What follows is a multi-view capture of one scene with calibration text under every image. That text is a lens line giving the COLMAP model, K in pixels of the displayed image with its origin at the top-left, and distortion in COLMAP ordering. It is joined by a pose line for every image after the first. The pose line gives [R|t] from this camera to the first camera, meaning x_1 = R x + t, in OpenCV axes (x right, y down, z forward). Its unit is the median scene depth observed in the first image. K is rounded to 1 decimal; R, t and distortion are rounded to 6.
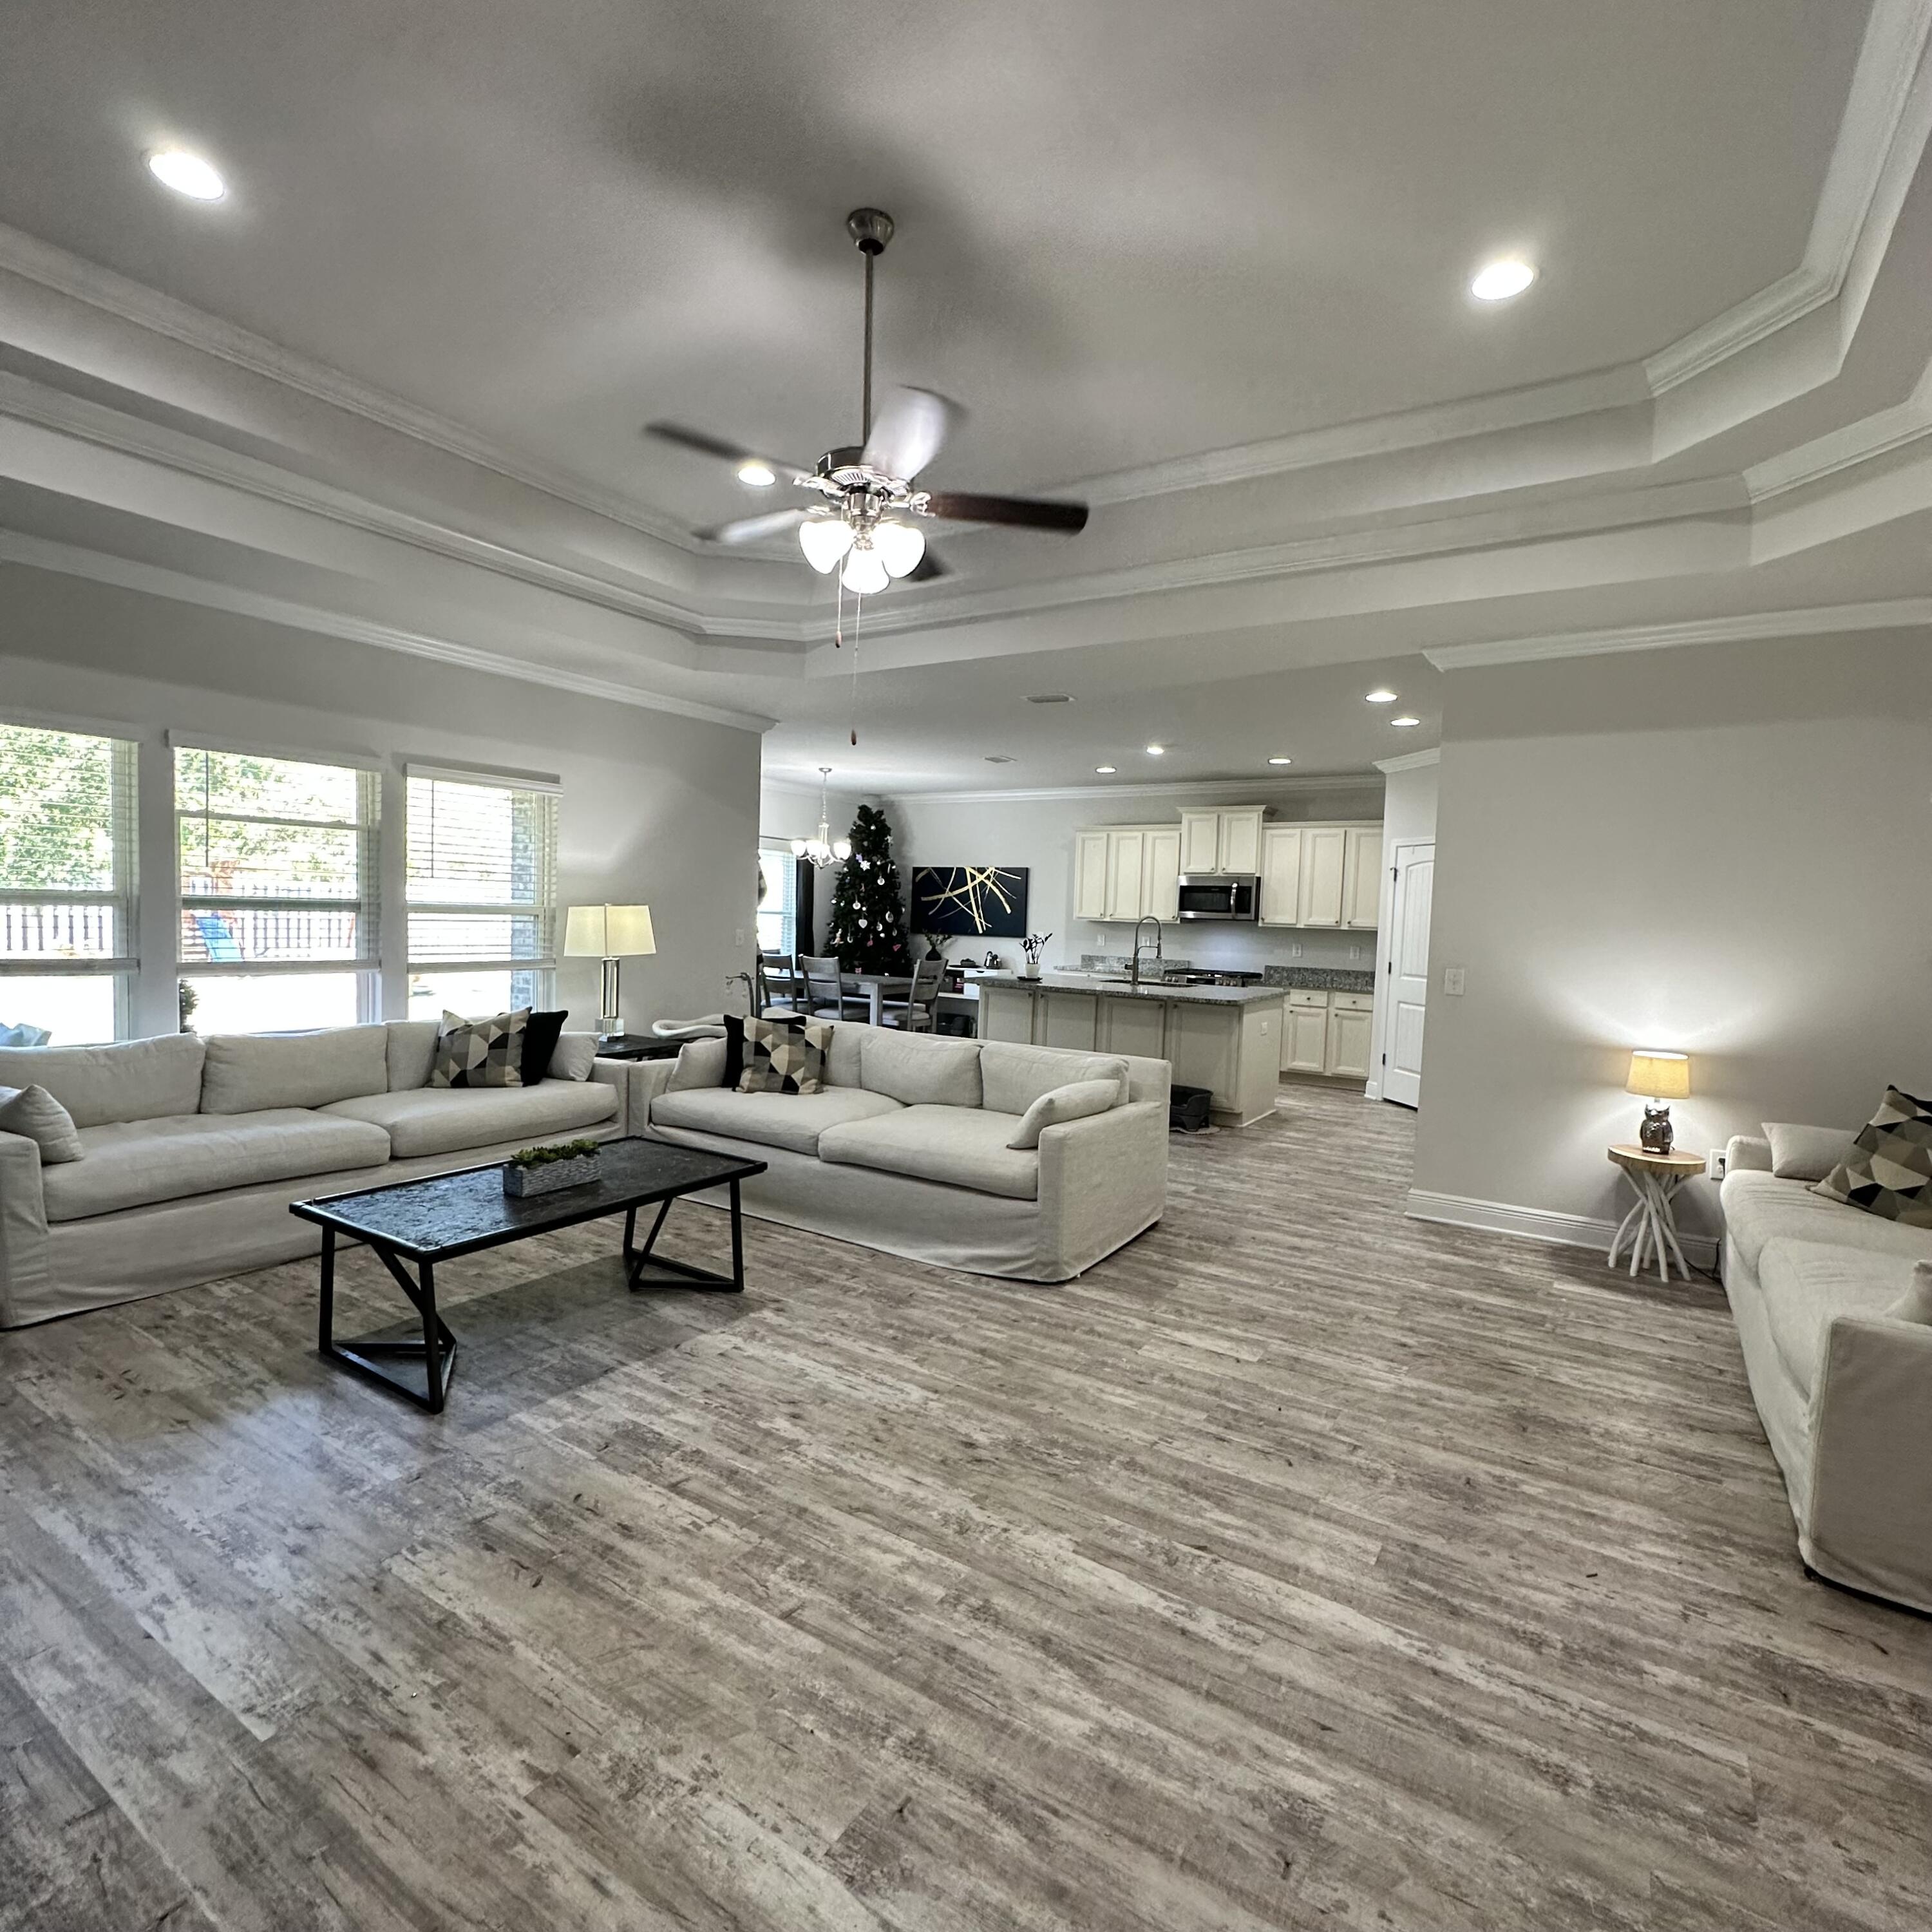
lens RADIAL K [[1025.9, 0, 967.5], [0, 1025.9, 958.1], [0, 0, 1]] dist [-0.002303, 0.000772]
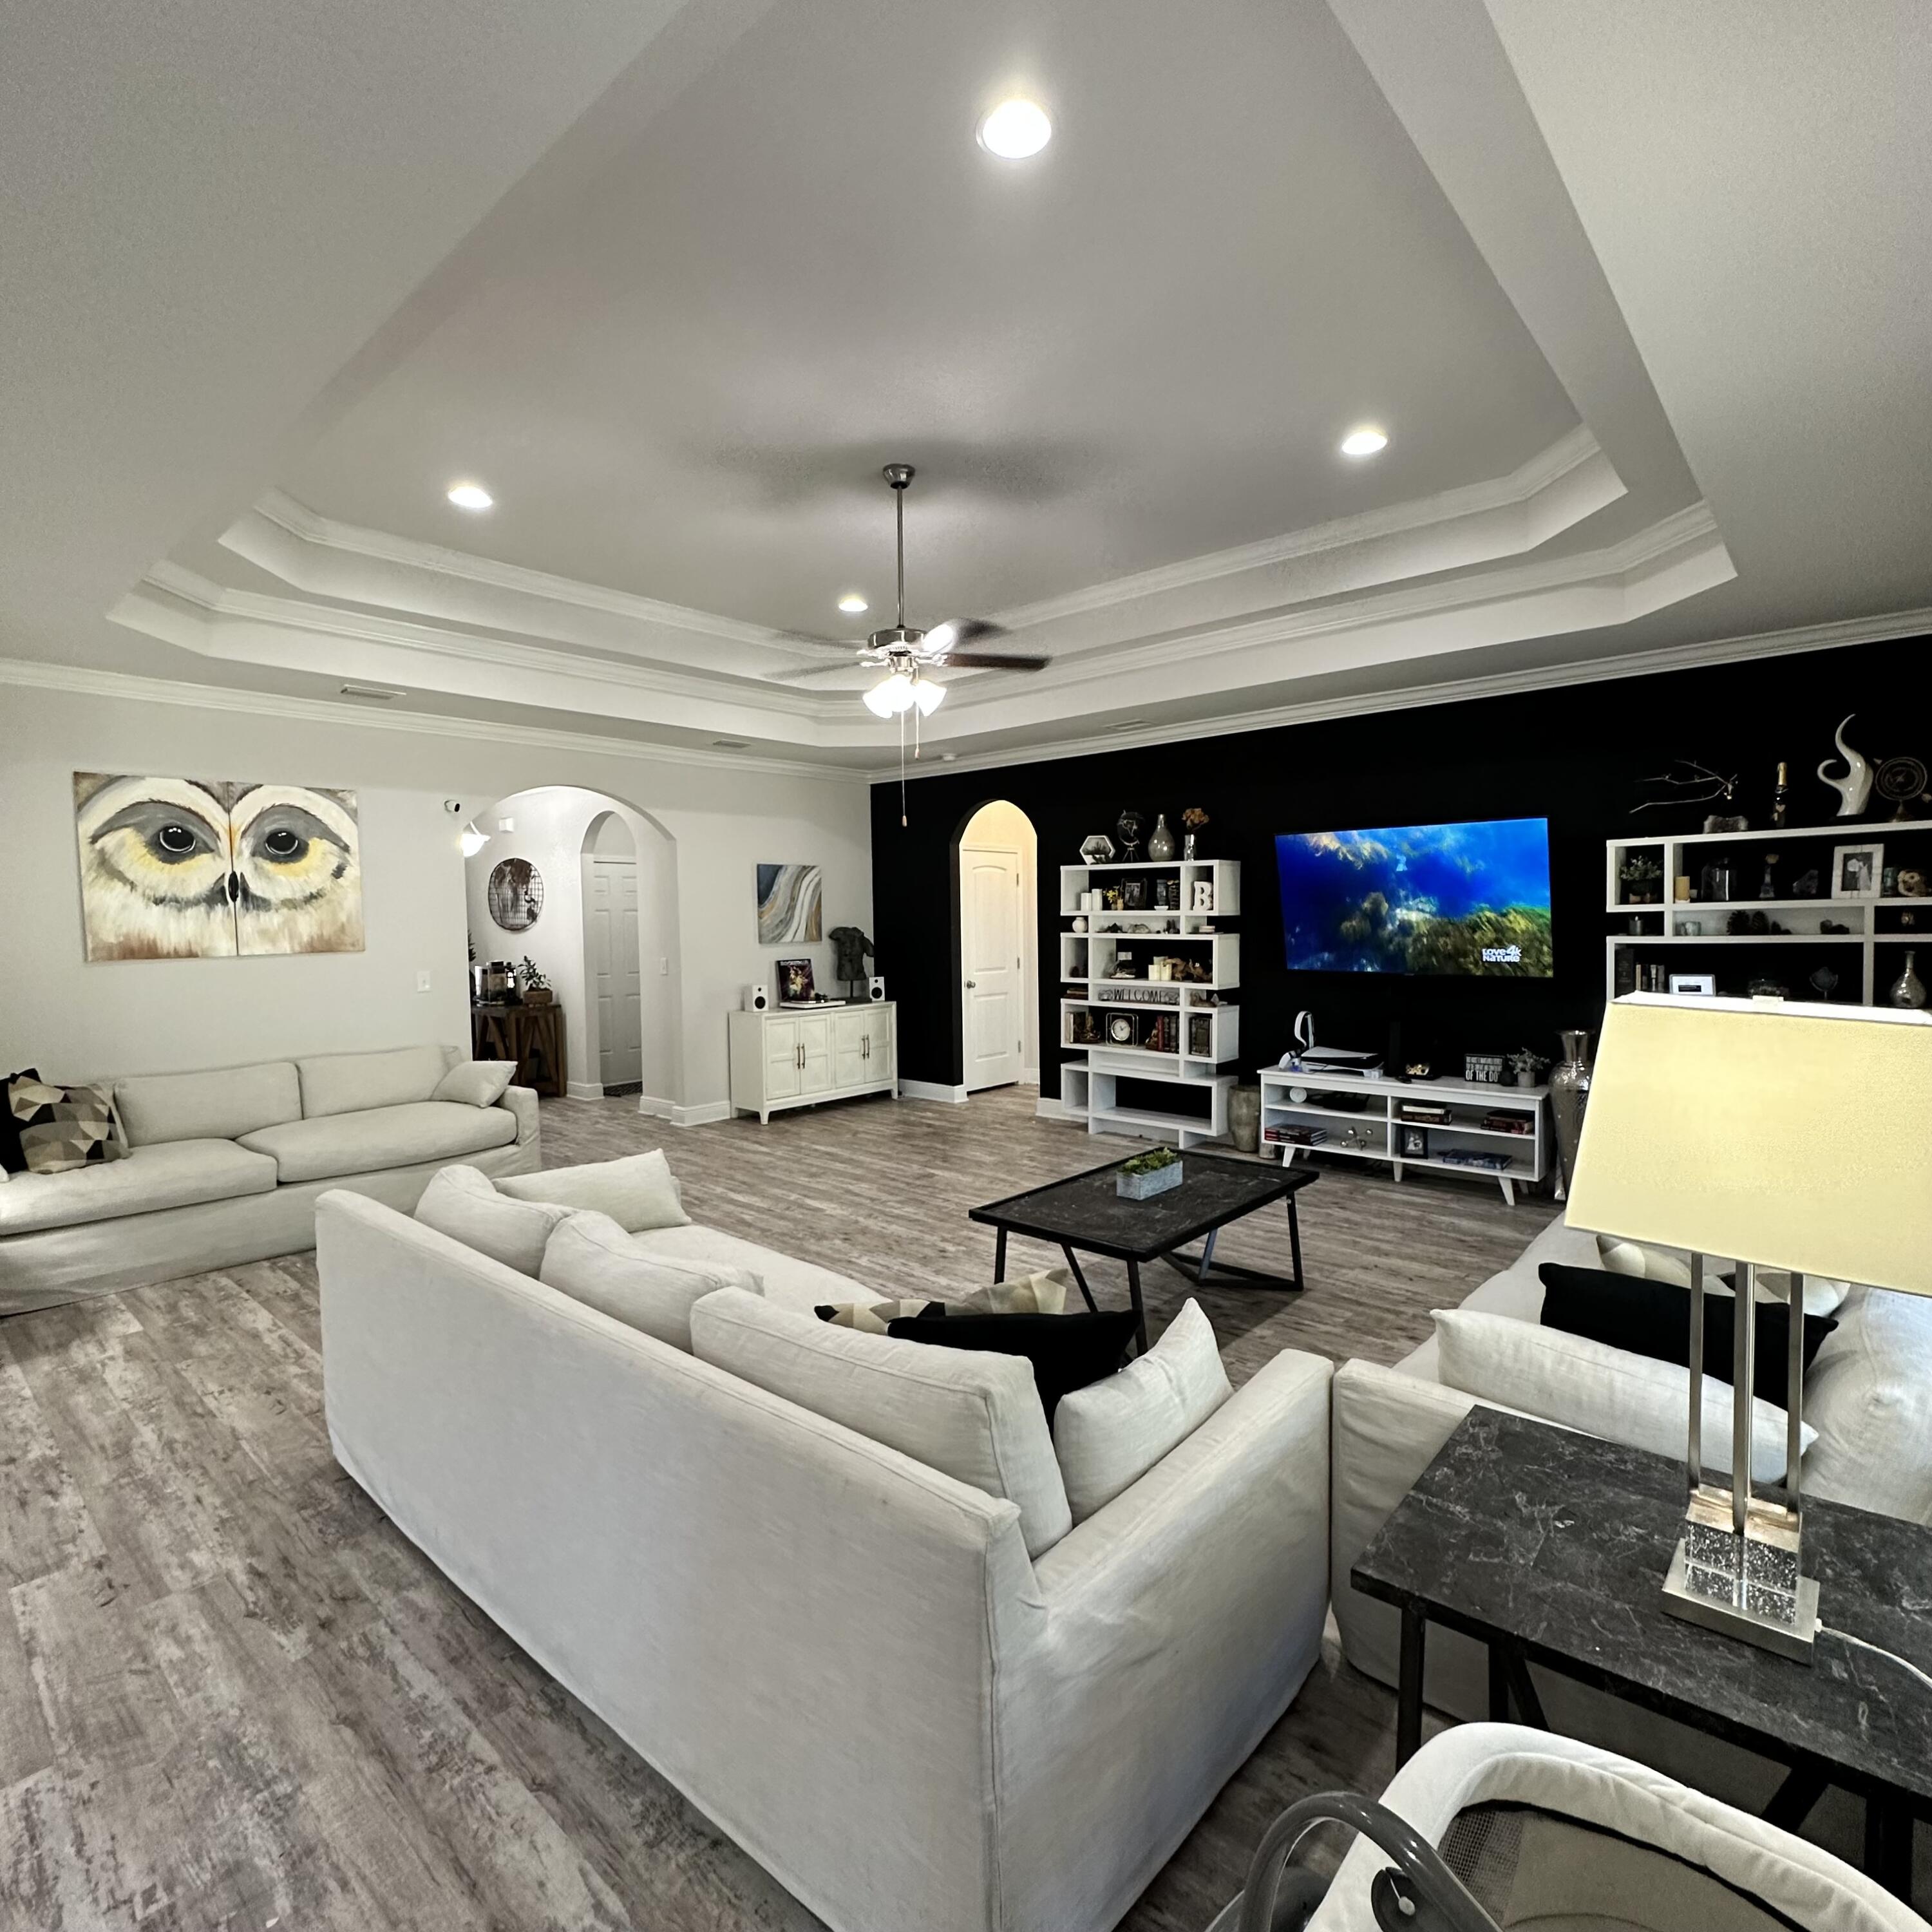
lens RADIAL K [[1025.9, 0, 964.3], [0, 1025.9, 969.1], [0, 0, 1]] dist [-0.002303, 0.000772]
pose [[-0.987031, -0.028366, 0.158003, -0.267693], [-0.012772, 0.995020, 0.098853, -0.095026], [-0.160020, 0.095553, -0.982478, 1.531530]]
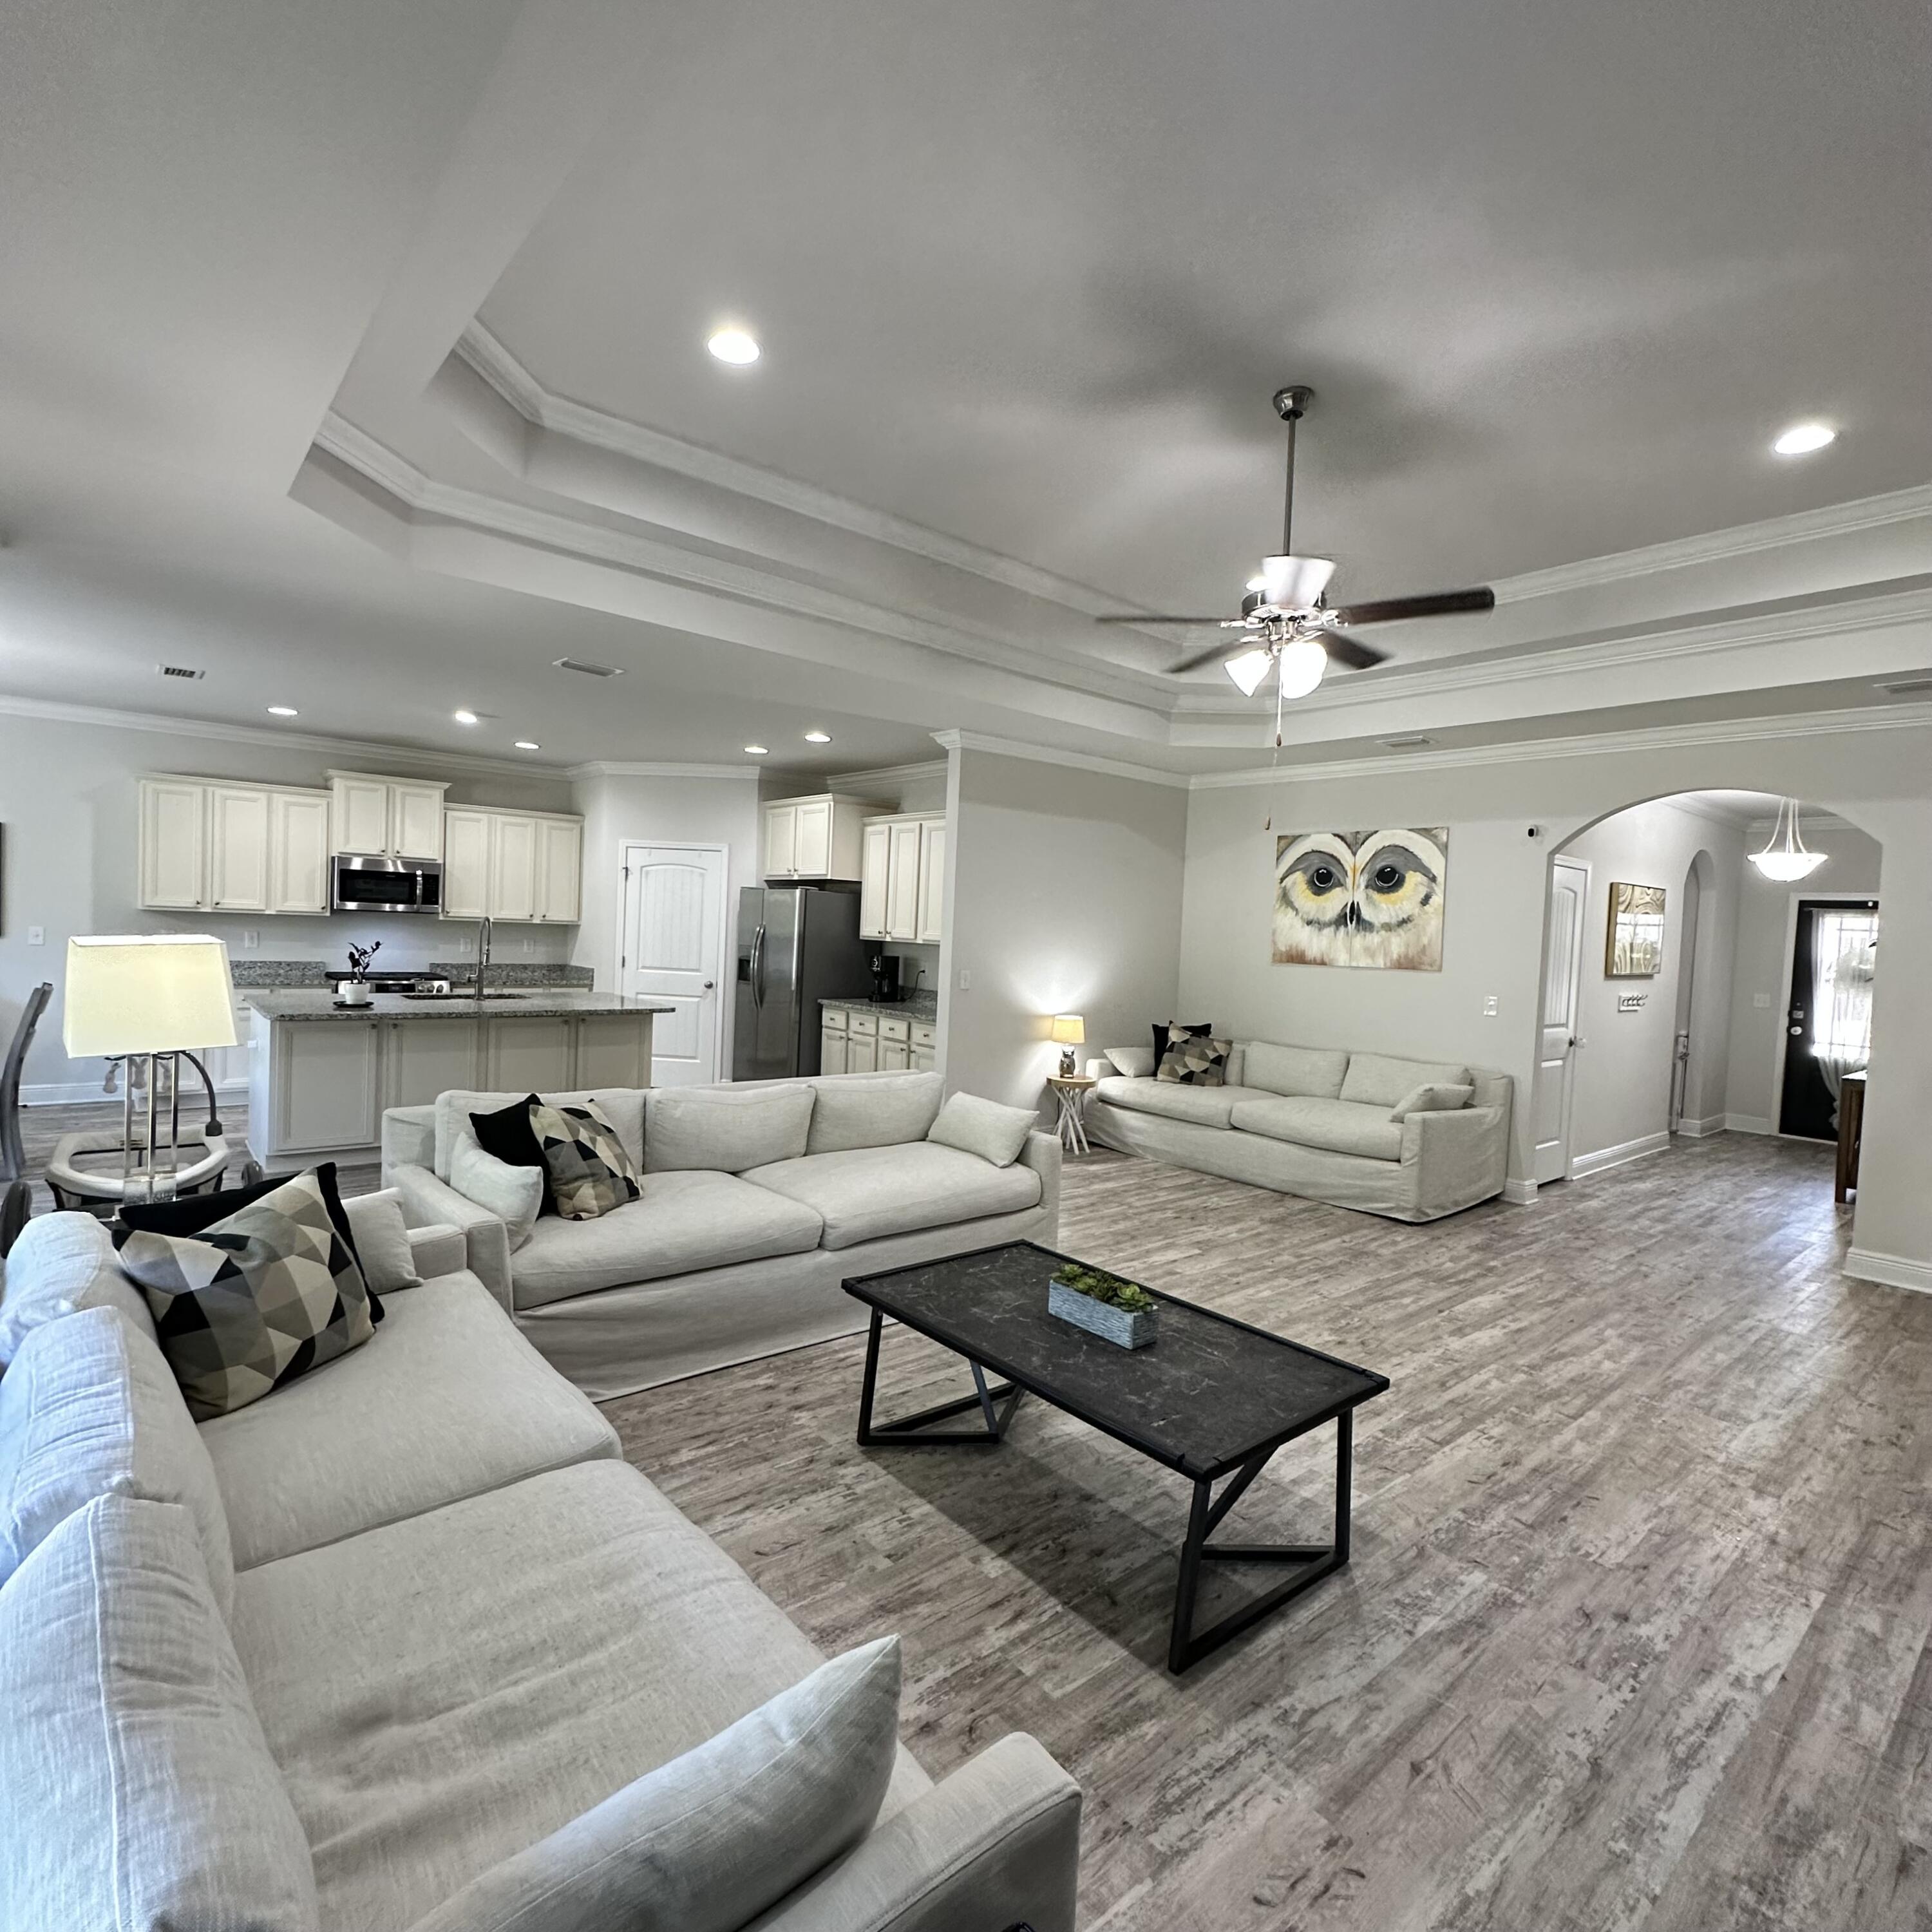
lens RADIAL K [[1025.9, 0, 966.4], [0, 1025.9, 960.9], [0, 0, 1]] dist [-0.002303, 0.000772]
pose [[0.294130, -0.053410, 0.954272, -0.851561], [0.009338, 0.998550, 0.053010, -0.076857], [-0.955720, -0.006681, 0.294202, 0.623350]]
